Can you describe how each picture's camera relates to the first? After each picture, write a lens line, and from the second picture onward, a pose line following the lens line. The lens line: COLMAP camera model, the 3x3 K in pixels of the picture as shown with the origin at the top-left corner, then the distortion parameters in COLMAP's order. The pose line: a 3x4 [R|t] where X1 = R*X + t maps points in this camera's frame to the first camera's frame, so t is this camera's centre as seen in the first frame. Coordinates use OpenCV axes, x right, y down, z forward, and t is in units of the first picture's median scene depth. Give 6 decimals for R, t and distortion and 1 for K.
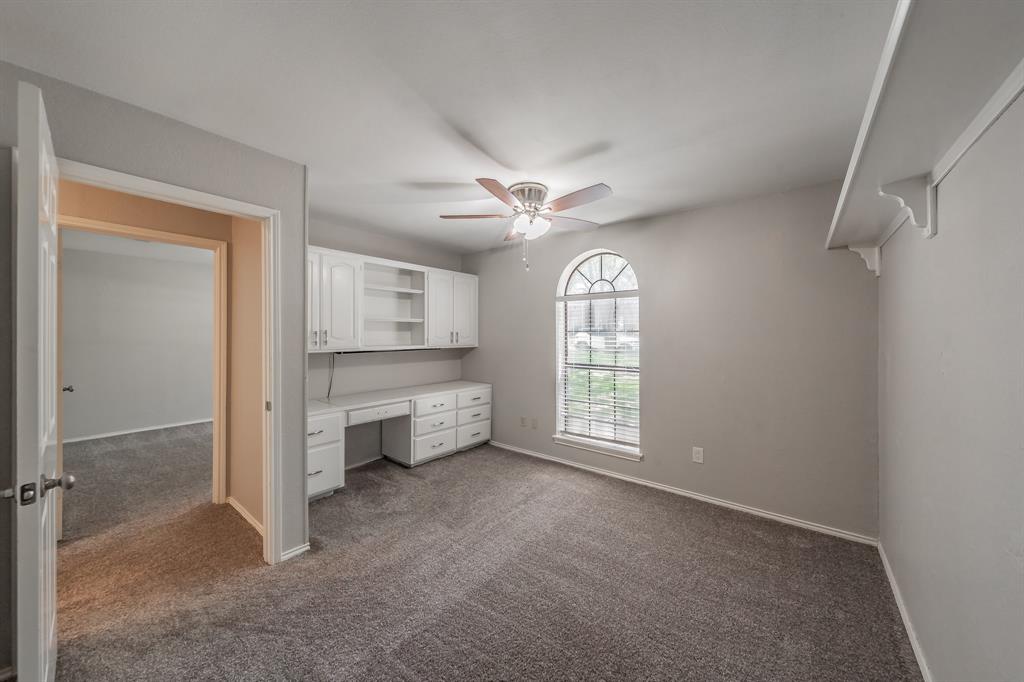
lens RADIAL K [[357.8, 0, 516.9], [0, 357.8, 334.9], [0, 0, 1]] dist [-0.001765, -0.000257]
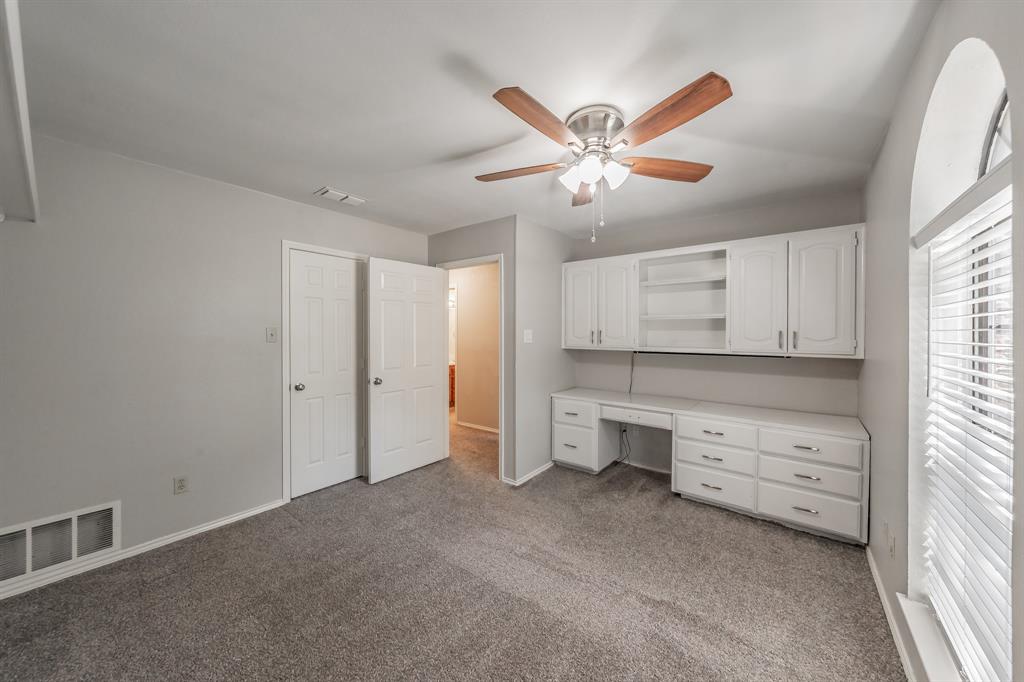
lens RADIAL K [[357.8, 0, 516.9], [0, 357.8, 334.9], [0, 0, 1]] dist [-0.001765, -0.000257]
pose [[0.011909, 0.002432, -0.999926, 0.528749], [-0.007218, 0.999971, 0.002347, 0.000777], [0.999903, 0.007190, 0.011927, 0.629647]]
